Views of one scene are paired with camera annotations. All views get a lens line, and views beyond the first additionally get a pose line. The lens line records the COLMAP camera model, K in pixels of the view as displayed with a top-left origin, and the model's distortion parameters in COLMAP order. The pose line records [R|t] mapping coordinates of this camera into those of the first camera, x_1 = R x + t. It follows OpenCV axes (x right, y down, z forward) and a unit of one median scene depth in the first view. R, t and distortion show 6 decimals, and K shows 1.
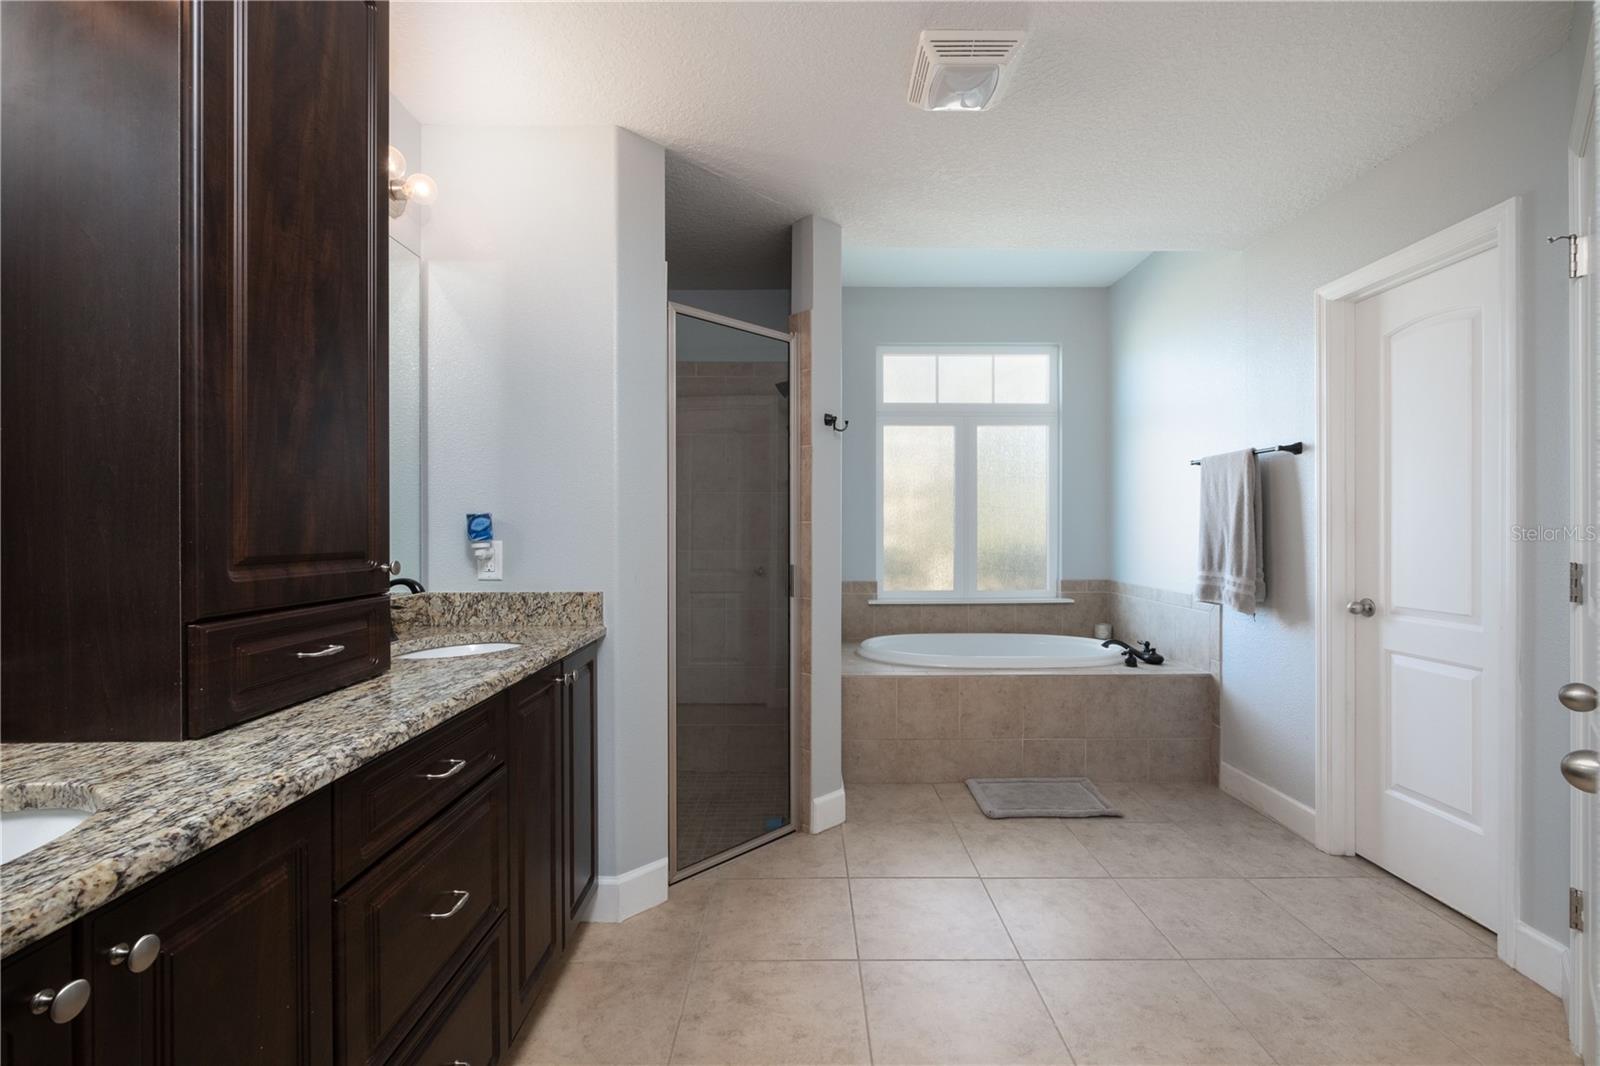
lens RADIAL K [[698.5, 0, 804.4], [0, 698.5, 534.0], [0, 0, 1]] dist [0.001661, 0.002711]
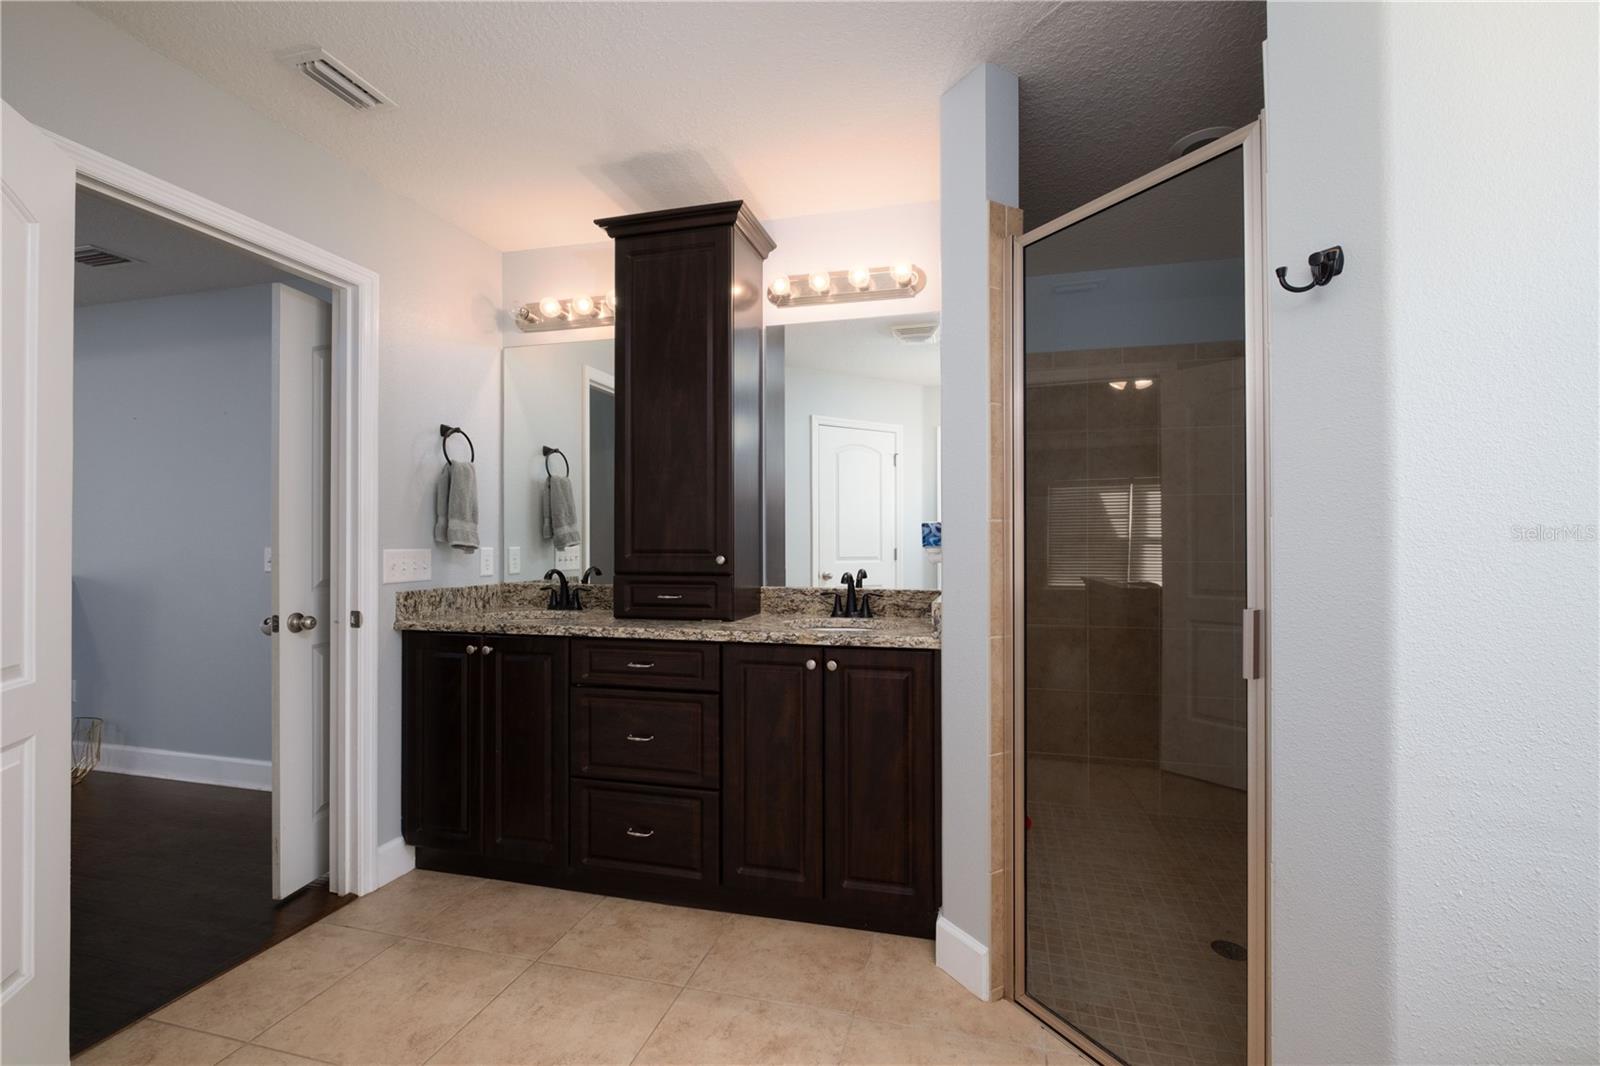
lens RADIAL K [[698.5, 0, 804.8], [0, 698.5, 531.1], [0, 0, 1]] dist [0.001661, 0.002711]
pose [[-0.253254, -0.005457, -0.967384, 1.392416], [-0.003220, 0.999983, -0.004798, -0.020428], [0.967395, 0.001900, -0.253267, 2.215266]]
